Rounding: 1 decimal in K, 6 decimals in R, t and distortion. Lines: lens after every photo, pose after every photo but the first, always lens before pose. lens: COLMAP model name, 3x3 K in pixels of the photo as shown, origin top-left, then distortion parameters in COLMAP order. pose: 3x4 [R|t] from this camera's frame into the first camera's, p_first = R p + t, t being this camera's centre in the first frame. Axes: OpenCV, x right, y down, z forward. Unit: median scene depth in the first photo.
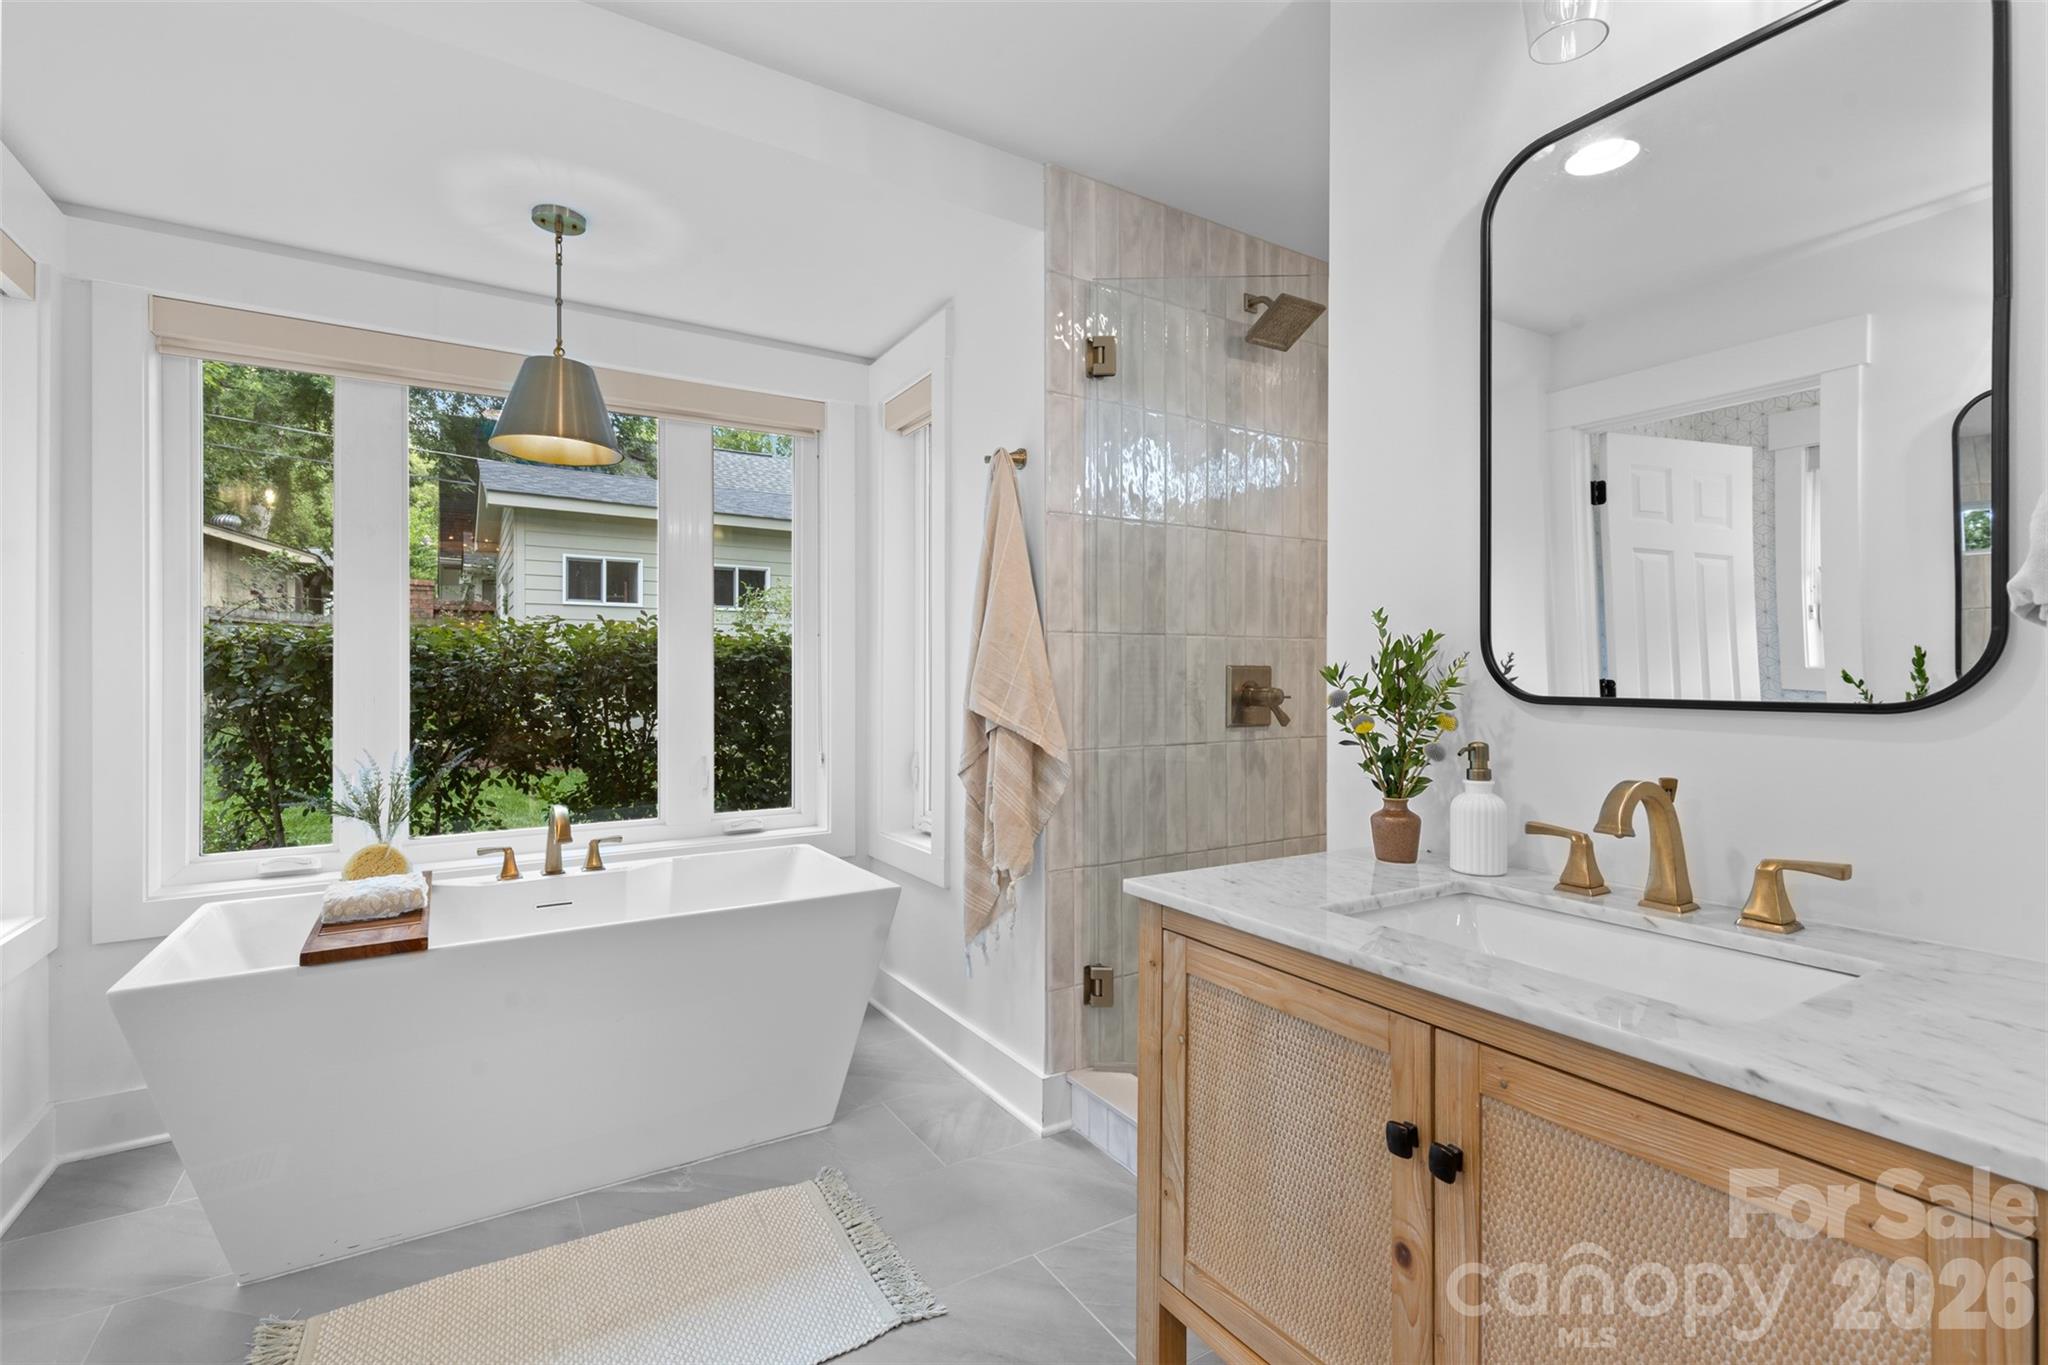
lens RADIAL K [[920.7, 0, 1023.5], [0, 920.7, 676.8], [0, 0, 1]] dist [0.008129, -0.001563]
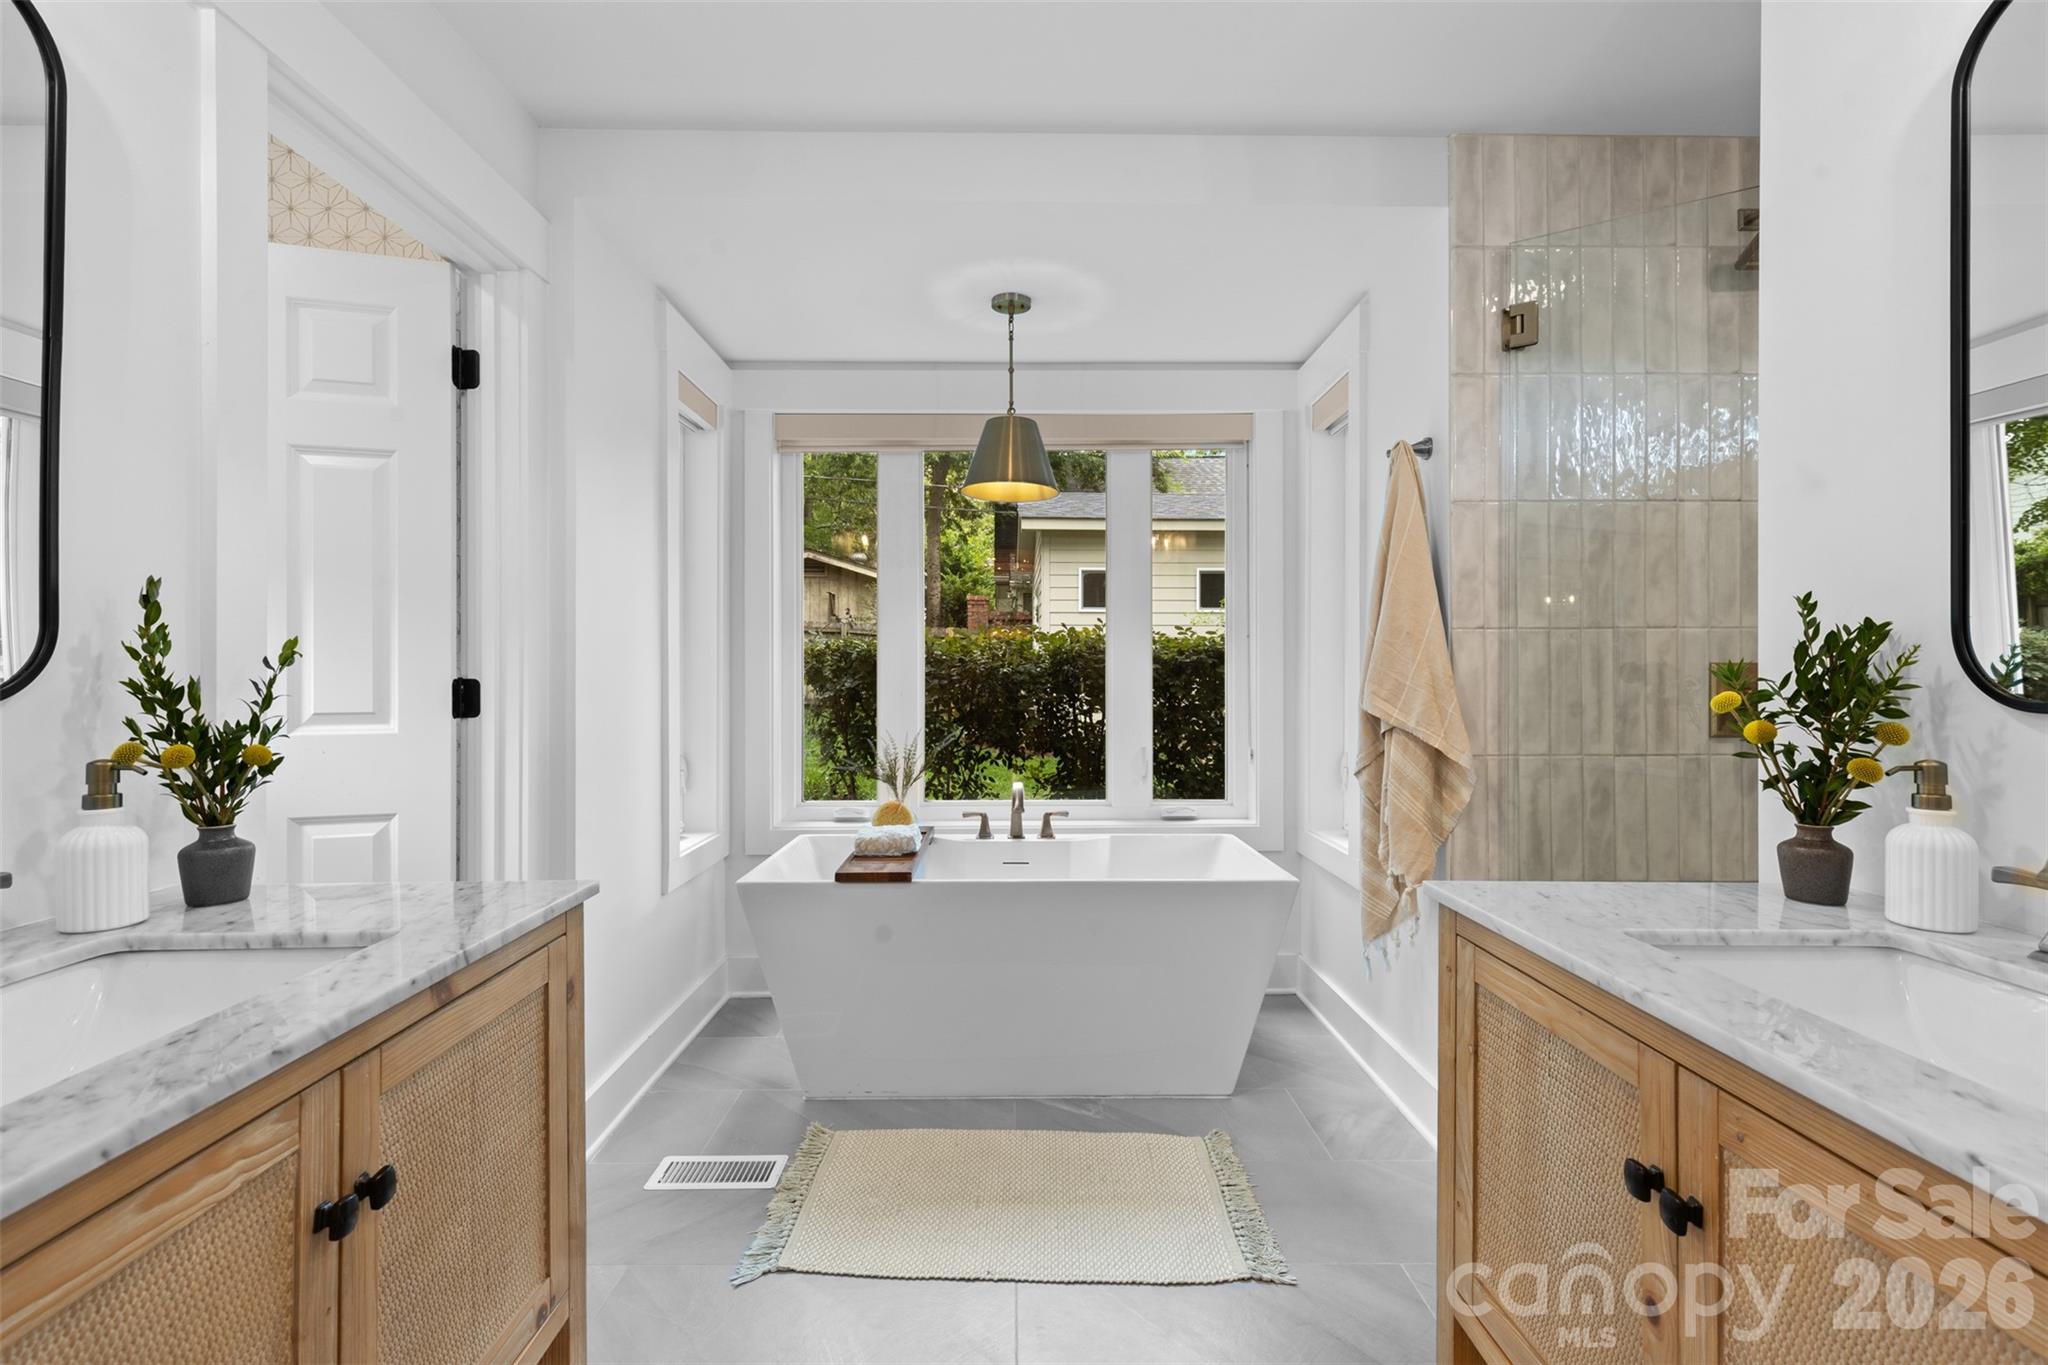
lens RADIAL K [[920.7, 0, 1023.4], [0, 920.7, 677.6], [0, 0, 1]] dist [0.008129, -0.001563]
pose [[0.857846, 0.002025, -0.513903, 0.139252], [-0.001162, 0.999997, 0.002000, -0.000124], [0.513906, -0.001118, 0.857846, -0.040836]]
